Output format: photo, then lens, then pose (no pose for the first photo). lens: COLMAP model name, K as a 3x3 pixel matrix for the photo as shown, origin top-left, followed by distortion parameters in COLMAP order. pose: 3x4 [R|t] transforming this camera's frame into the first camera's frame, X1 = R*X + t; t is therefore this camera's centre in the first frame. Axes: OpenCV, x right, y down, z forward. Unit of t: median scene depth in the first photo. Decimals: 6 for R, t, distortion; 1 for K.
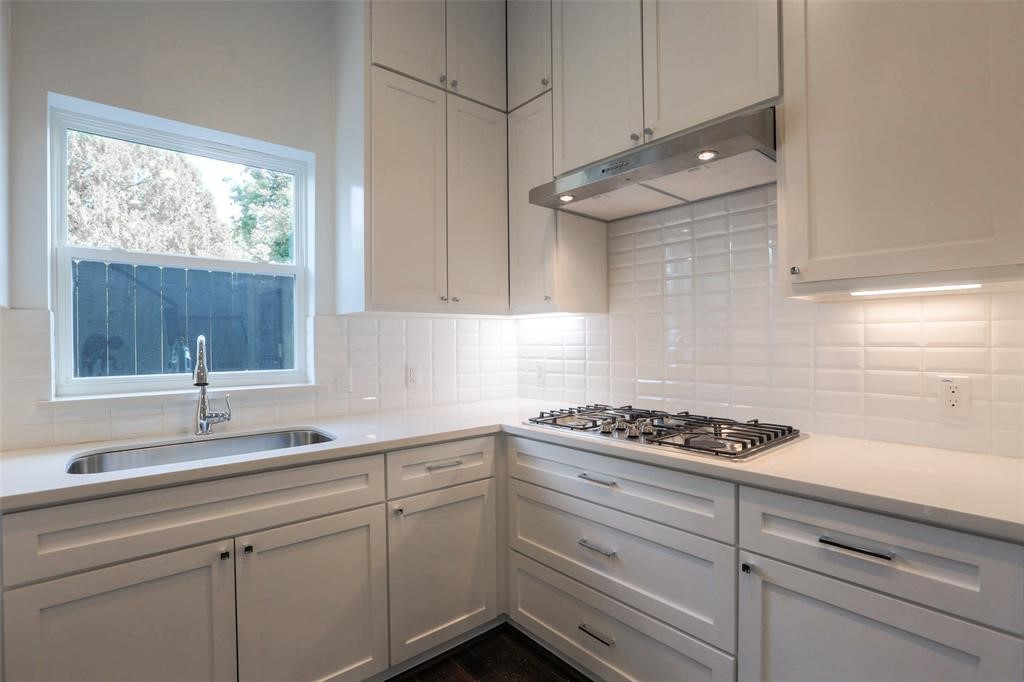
lens RADIAL K [[492.8, 0, 512.0], [0, 492.8, 341.0], [0, 0, 1]] dist [-0.002351, 0.000122]
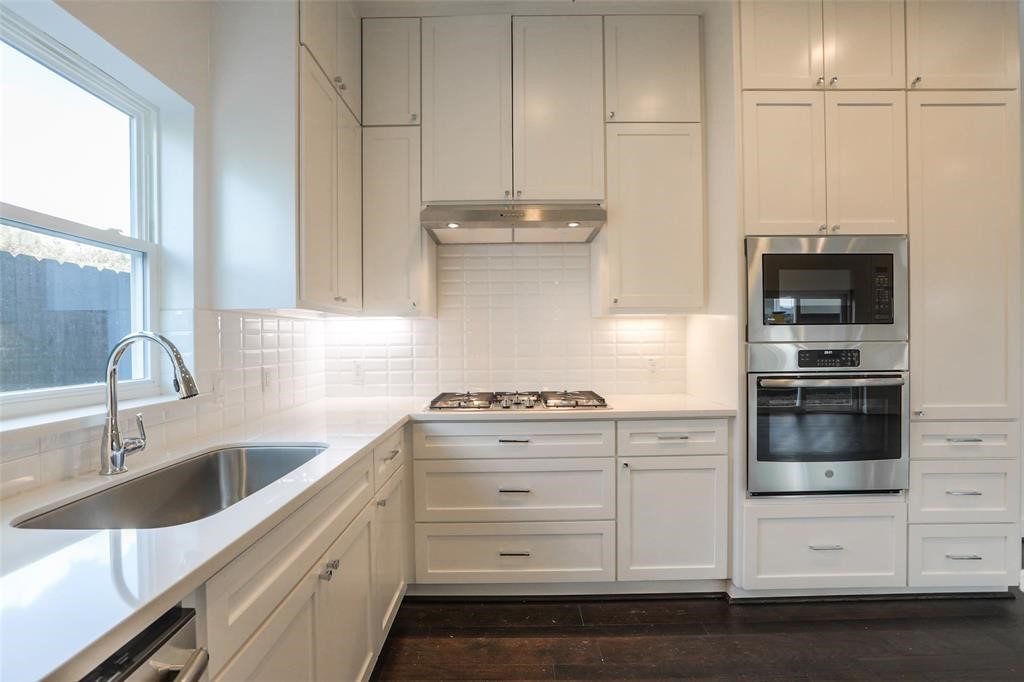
lens RADIAL K [[485.0, 0, 512.0], [0, 485.0, 341.0], [0, 0, 1]] dist [-0.000139, -0.000014]
pose [[0.645175, 0.000838, 0.764034, -0.724835], [0.004490, 0.999978, -0.004889, 0.007413], [-0.764022, 0.006585, 0.645157, 0.104145]]
